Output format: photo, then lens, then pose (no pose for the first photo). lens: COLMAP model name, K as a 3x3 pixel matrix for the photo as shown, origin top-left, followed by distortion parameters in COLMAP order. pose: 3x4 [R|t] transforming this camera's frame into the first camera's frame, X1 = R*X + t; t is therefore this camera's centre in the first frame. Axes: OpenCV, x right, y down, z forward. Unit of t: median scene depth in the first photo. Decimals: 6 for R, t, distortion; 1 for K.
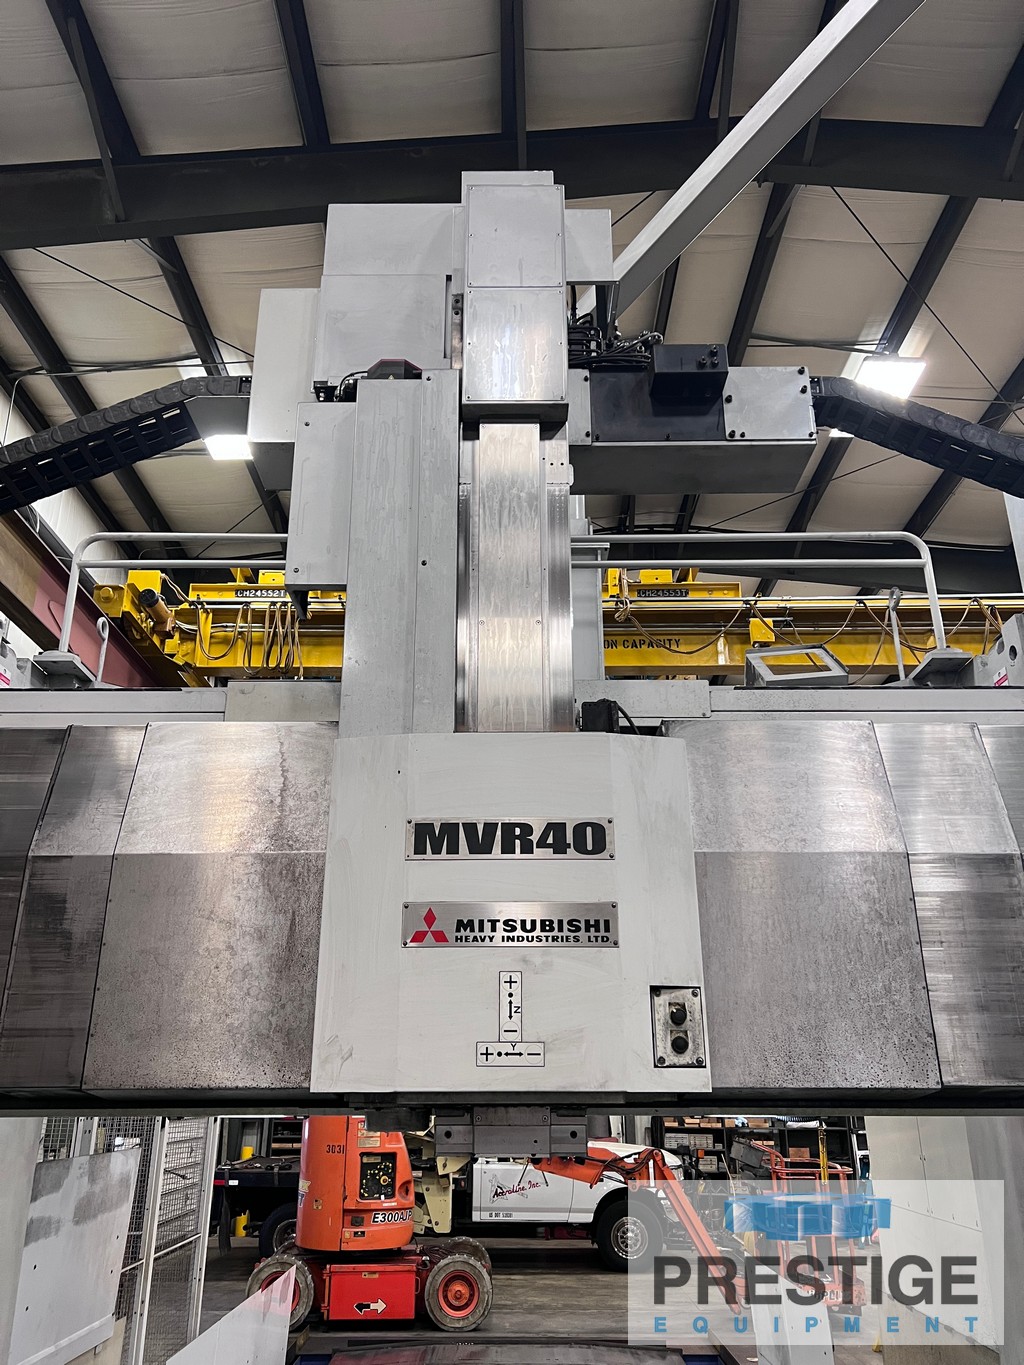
lens RADIAL K [[998.7, 0, 503.4], [0, 998.7, 693.2], [0, 0, 1]] dist [0.021454, -0.006698]
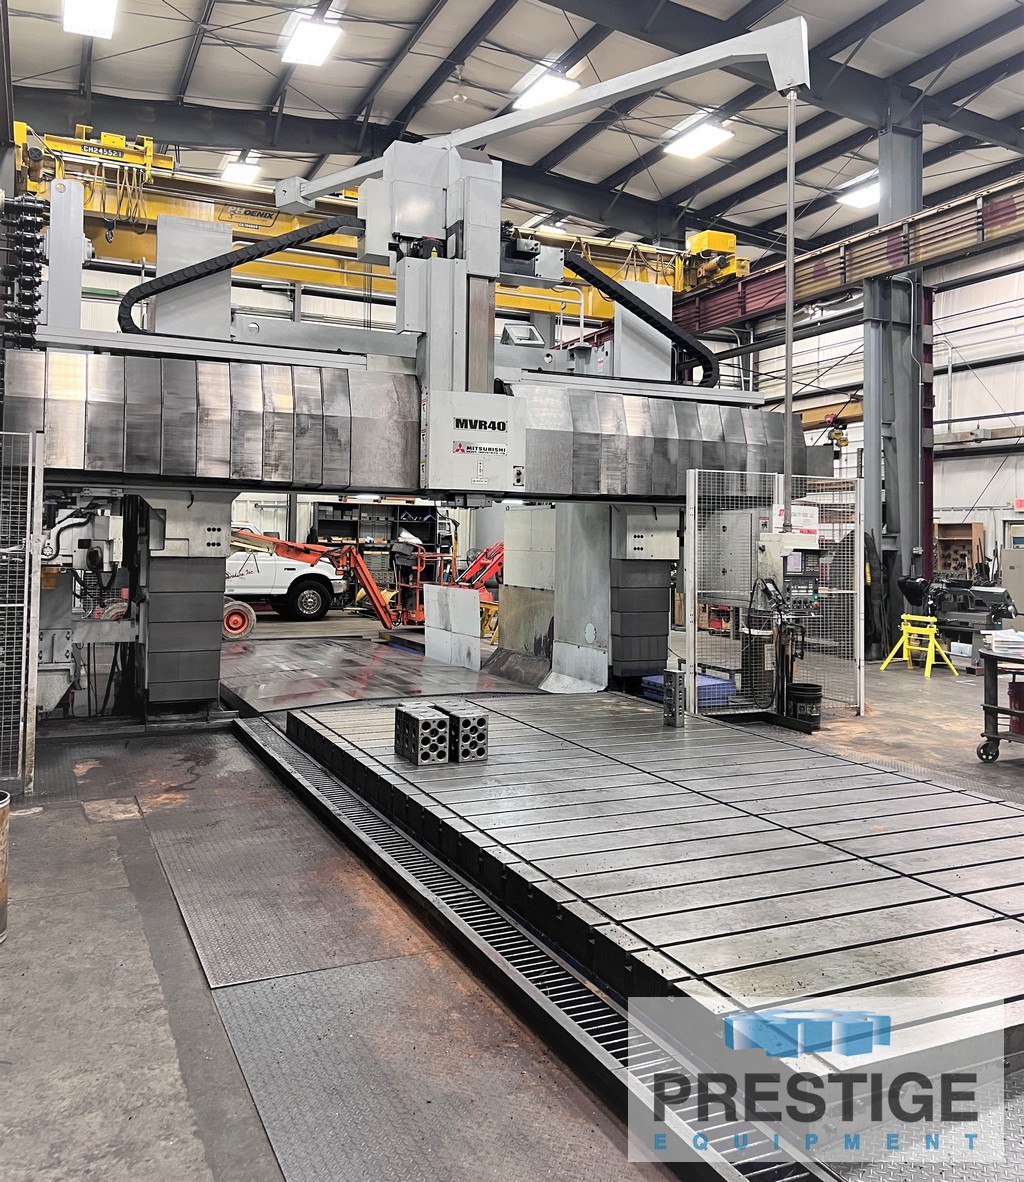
lens RADIAL K [[1035.8, 0, 504.5], [0, 1035.8, 521.8], [0, 0, 1]] dist [0.052552, -0.040424]
pose [[0.903102, 0.021393, 0.428893, -0.392465], [-0.171199, 0.933892, 0.313905, -0.185164], [-0.393824, -0.356914, 0.847062, -0.600302]]
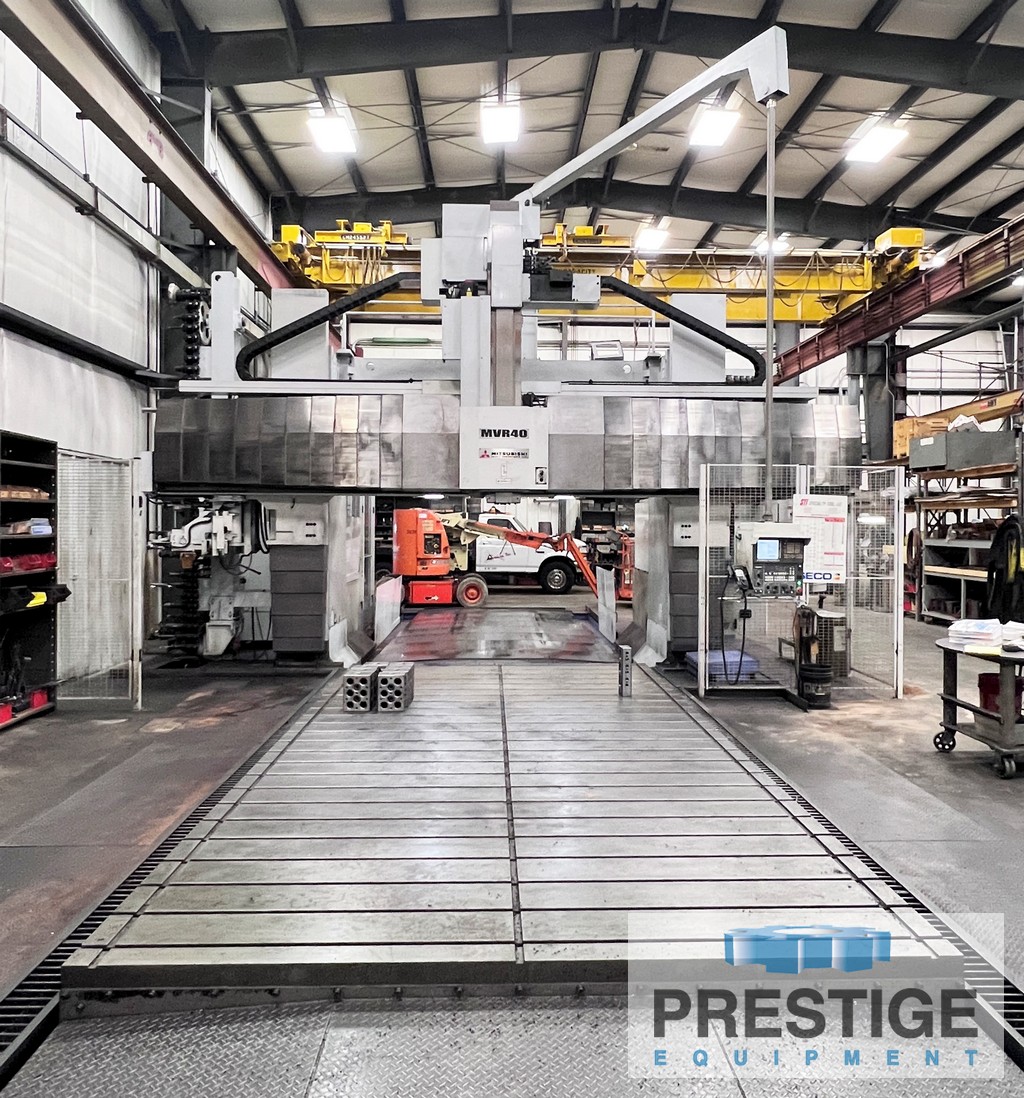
lens RADIAL K [[870.3, 0, 518.1], [0, 870.3, 546.6], [0, 0, 1]] dist [-0.013406, 0.005669]
pose [[0.999239, 0.004091, 0.038779, -0.019625], [-0.018957, 0.920013, 0.391429, -0.224213], [-0.034076, -0.391866, 0.919391, -0.673908]]
